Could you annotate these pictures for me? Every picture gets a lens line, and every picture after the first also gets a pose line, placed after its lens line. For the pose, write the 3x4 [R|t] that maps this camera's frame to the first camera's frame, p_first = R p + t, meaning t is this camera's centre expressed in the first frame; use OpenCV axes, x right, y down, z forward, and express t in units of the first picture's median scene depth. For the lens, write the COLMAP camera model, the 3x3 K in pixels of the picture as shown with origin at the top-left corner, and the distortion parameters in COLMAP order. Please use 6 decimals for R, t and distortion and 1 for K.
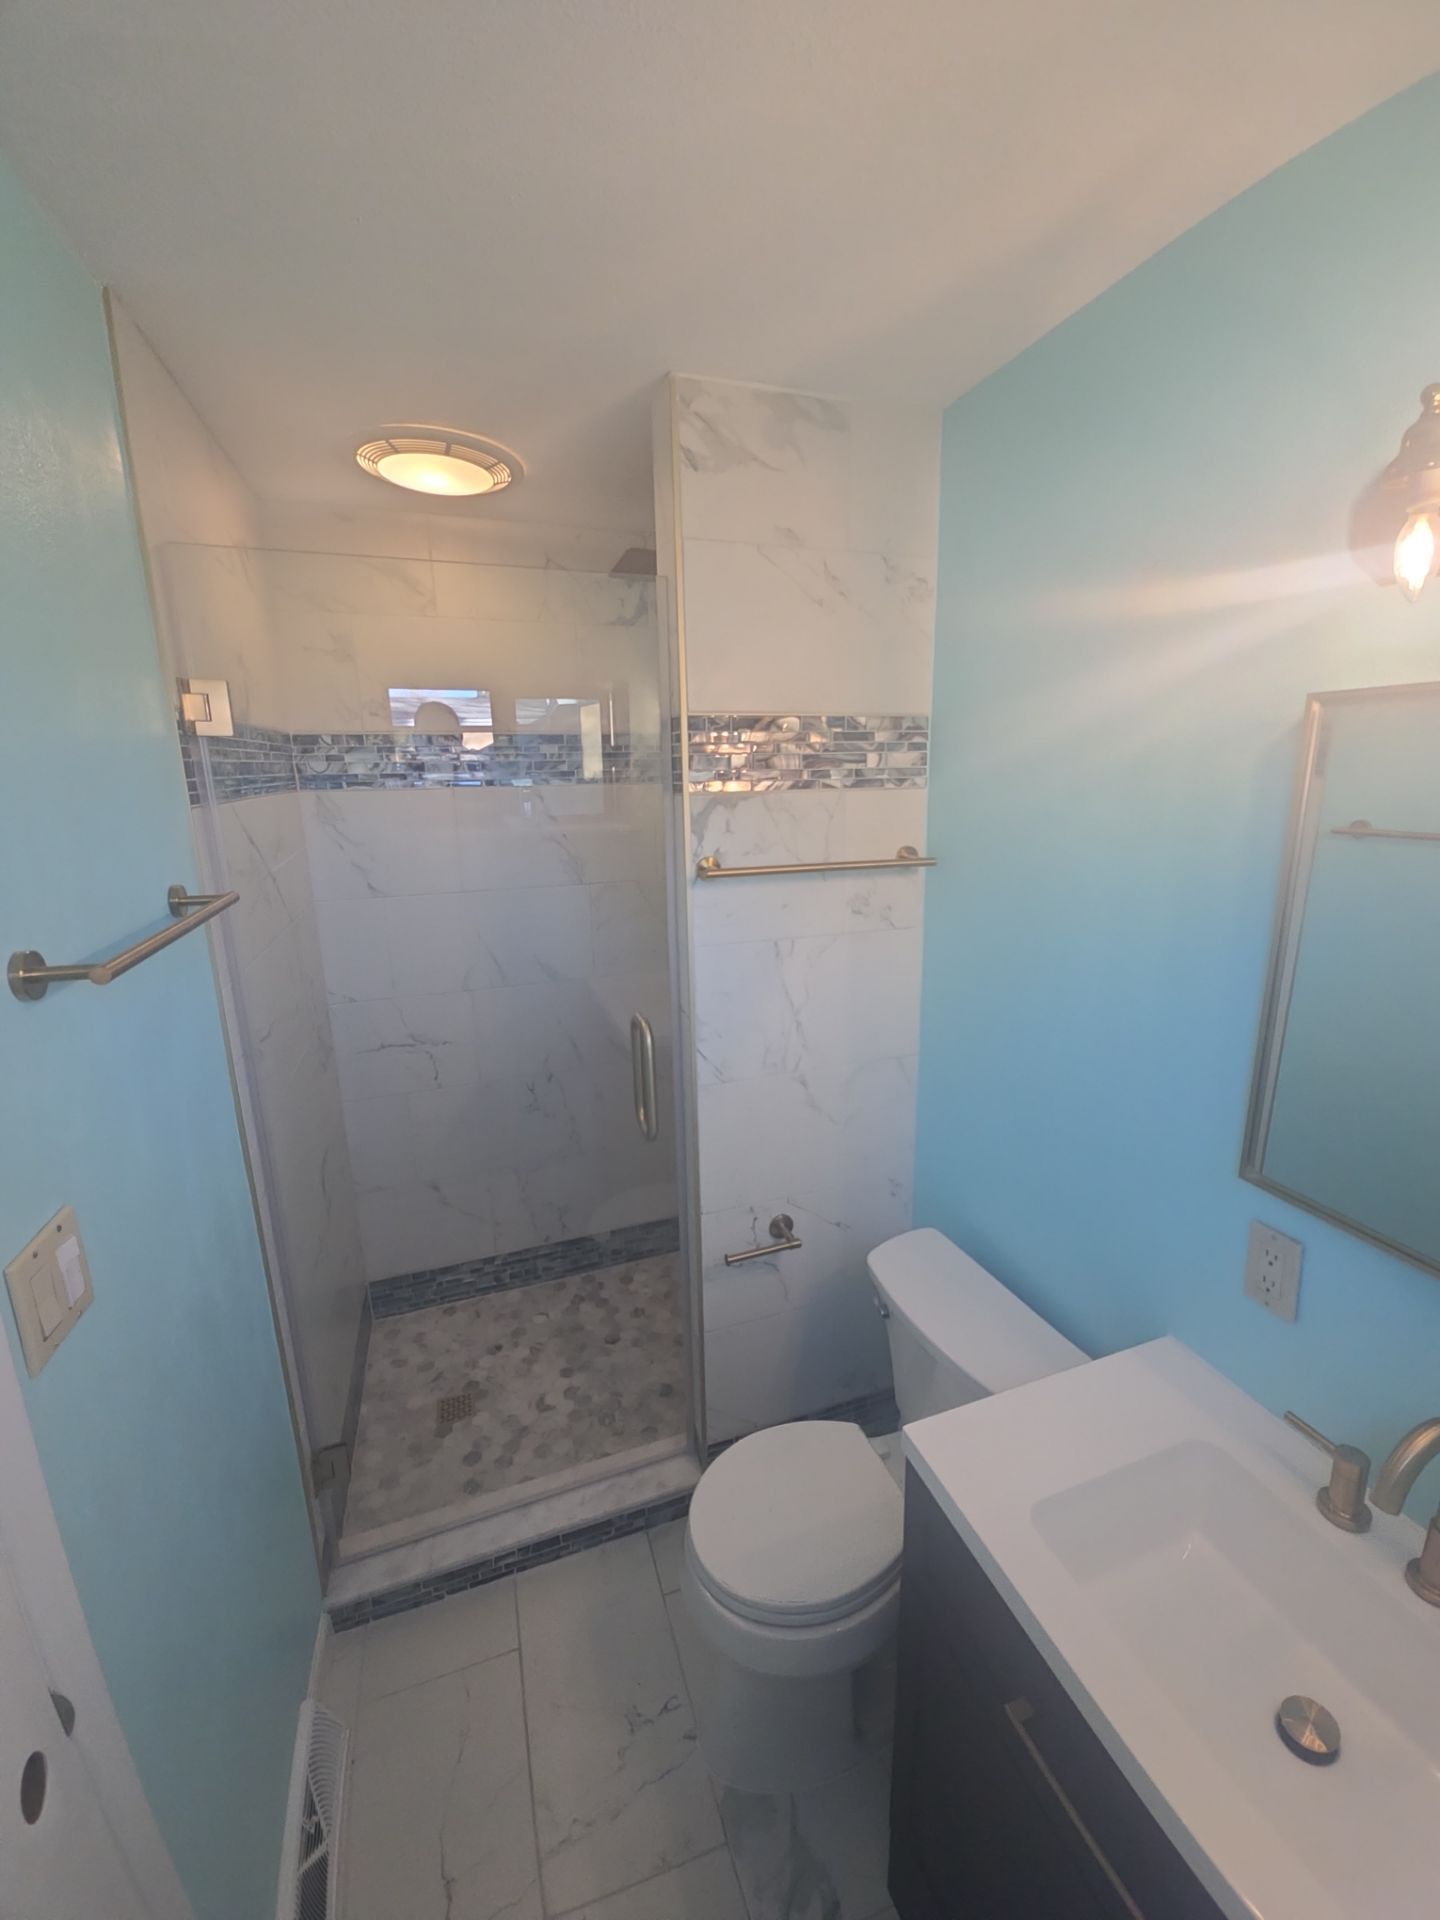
lens RADIAL K [[775.8, 0, 723.8], [0, 775.8, 945.4], [0, 0, 1]] dist [0.000917, -0.002565]
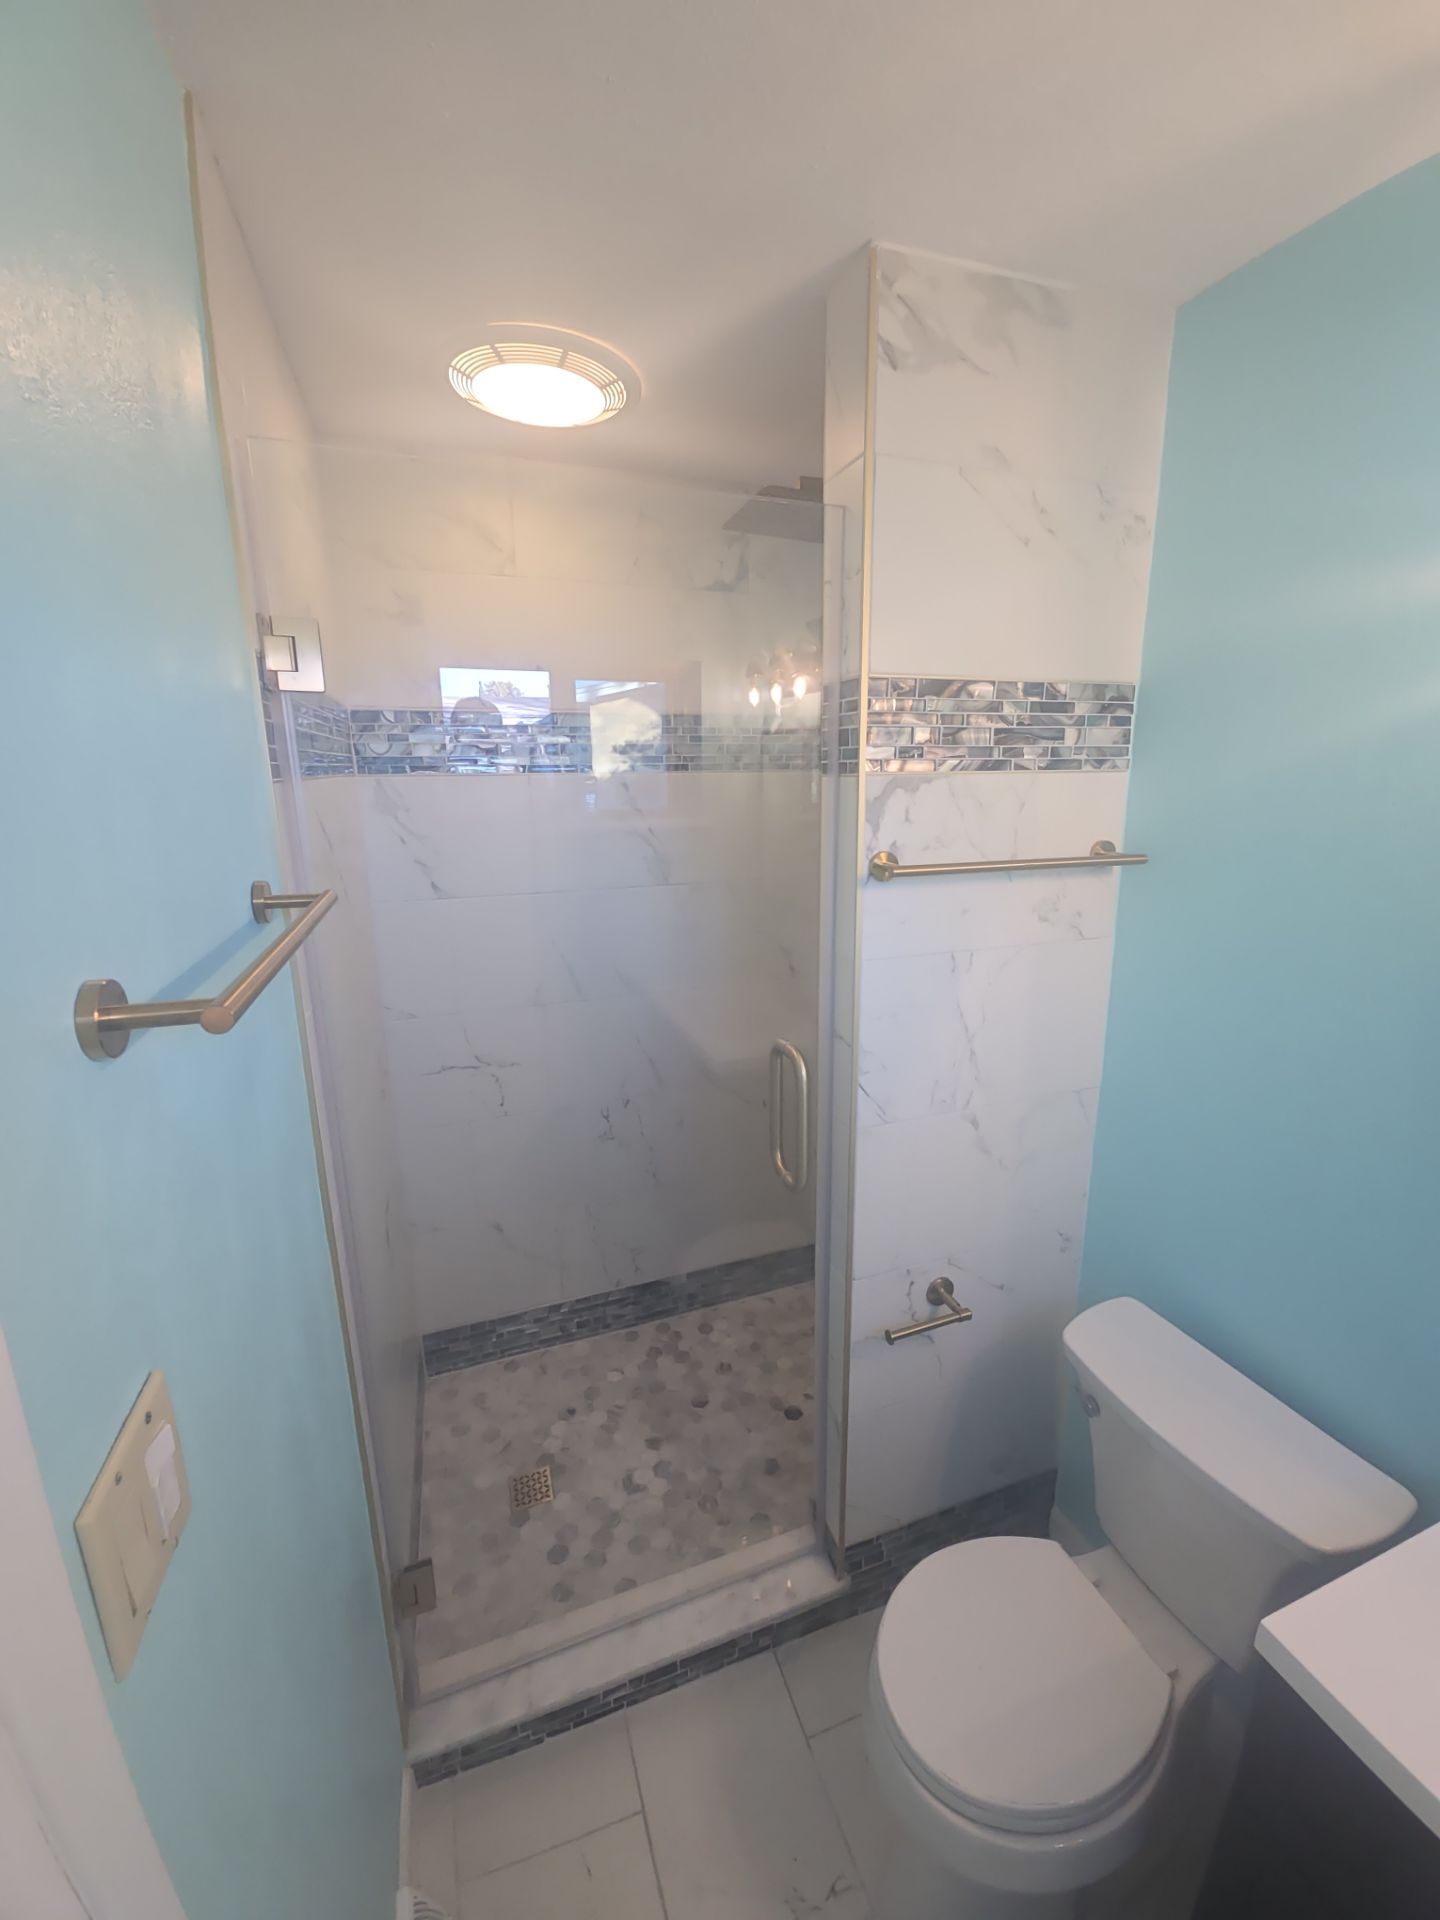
lens RADIAL K [[778.9, 0, 722.9], [0, 778.9, 945.7], [0, 0, 1]] dist [0.002357, -0.002391]
pose [[0.999980, 0.004881, 0.003915, -0.177224], [-0.004867, 0.999981, -0.003783, -0.009584], [-0.003933, 0.003764, 0.999985, 0.162299]]
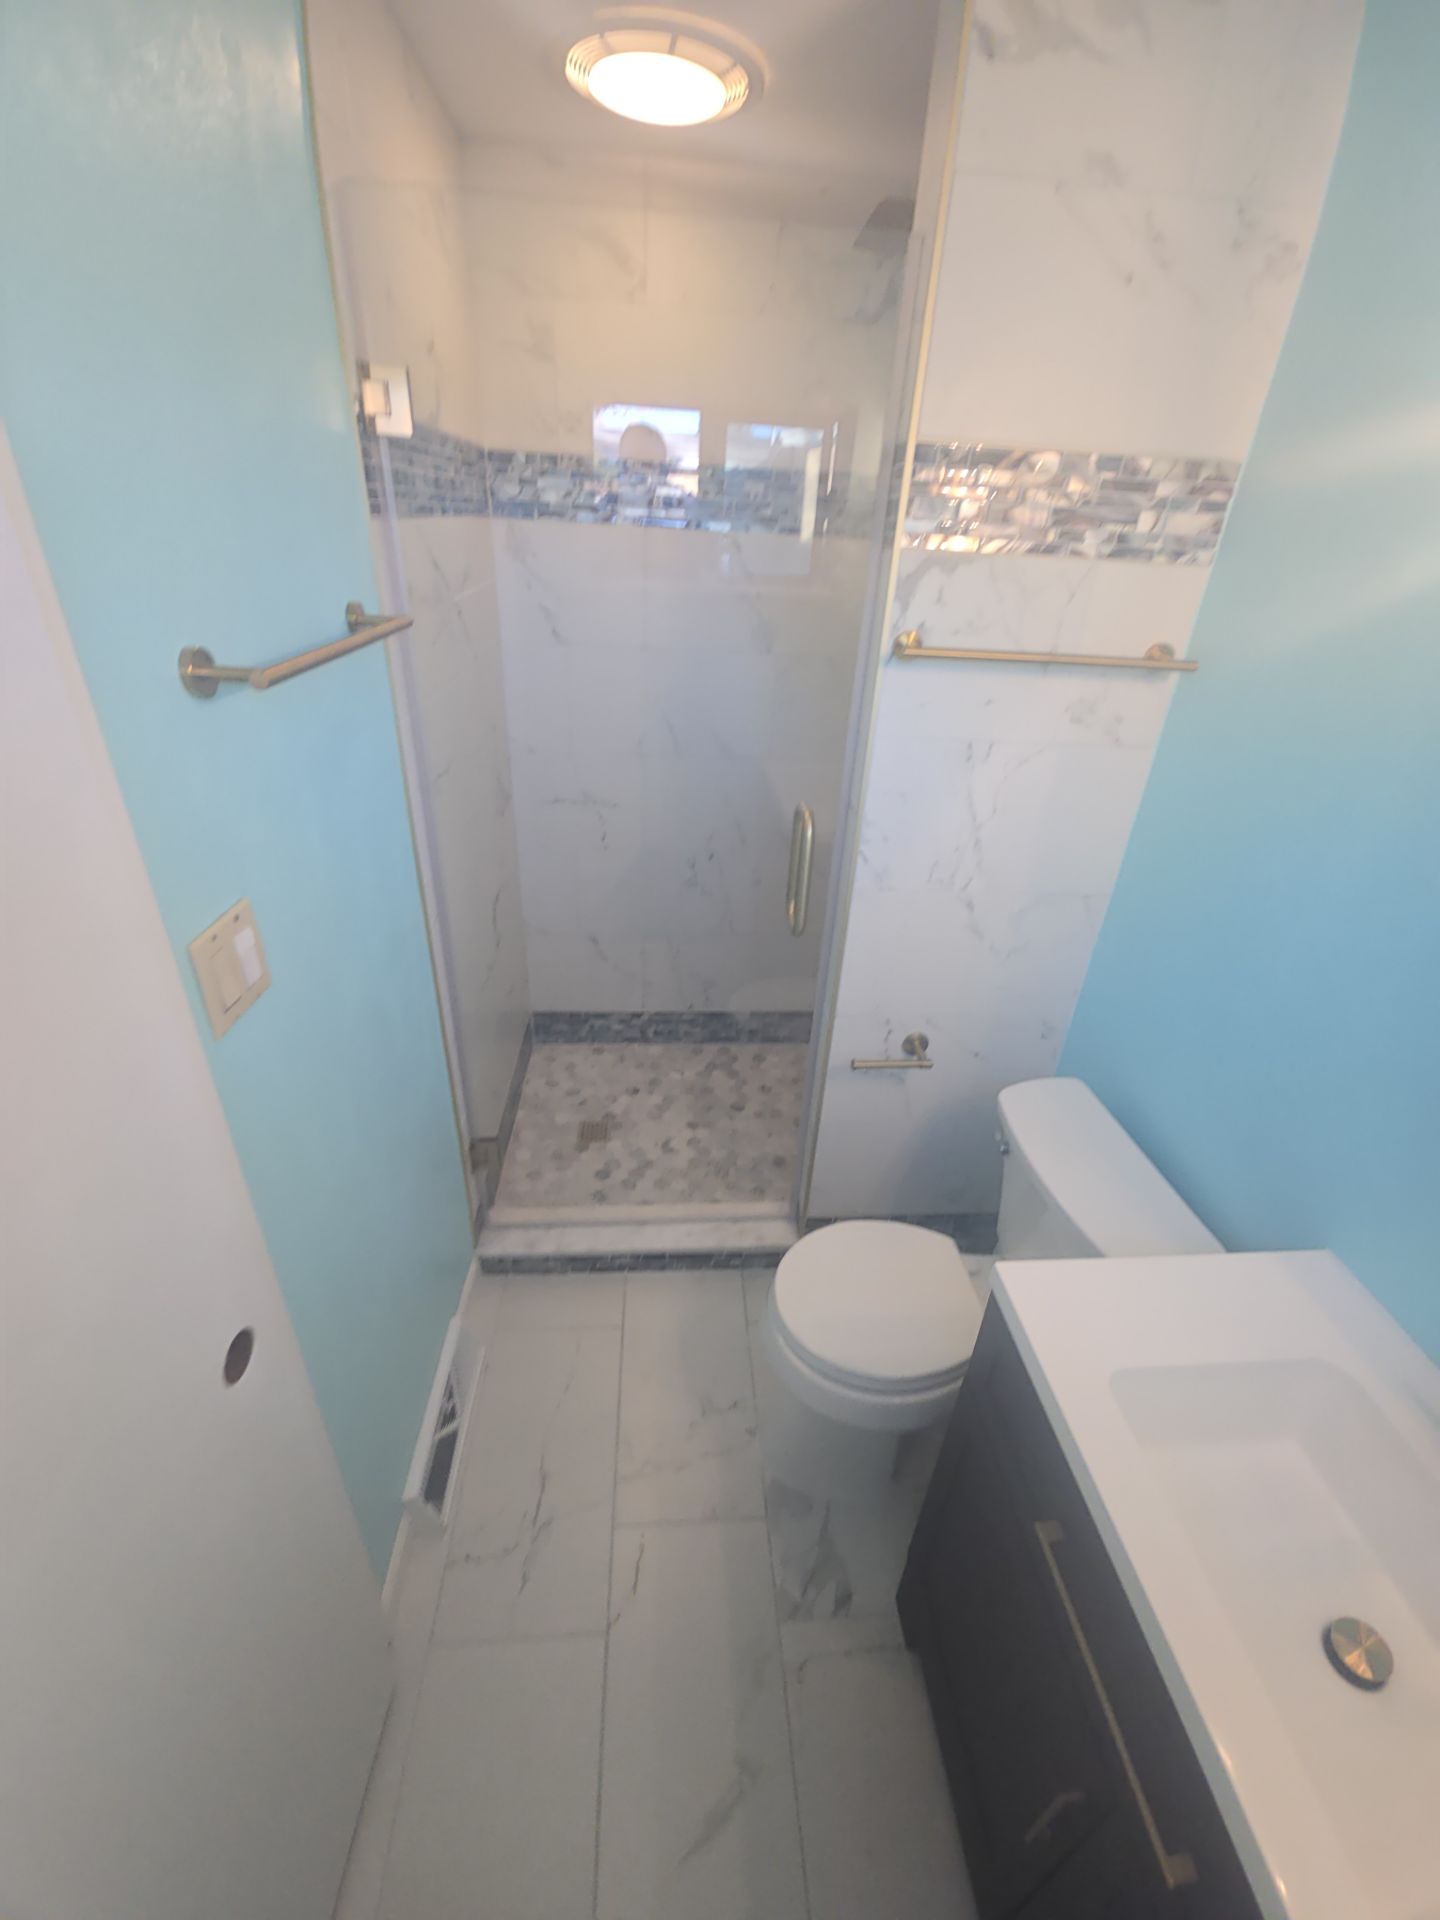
lens RADIAL K [[778.9, 0, 722.9], [0, 778.9, 945.7], [0, 0, 1]] dist [0.002357, -0.002391]
pose [[0.963220, 0.181564, -0.198093, 0.013454], [-0.123684, 0.954026, 0.273013, 0.007199], [0.238555, -0.238470, 0.941394, 0.053626]]
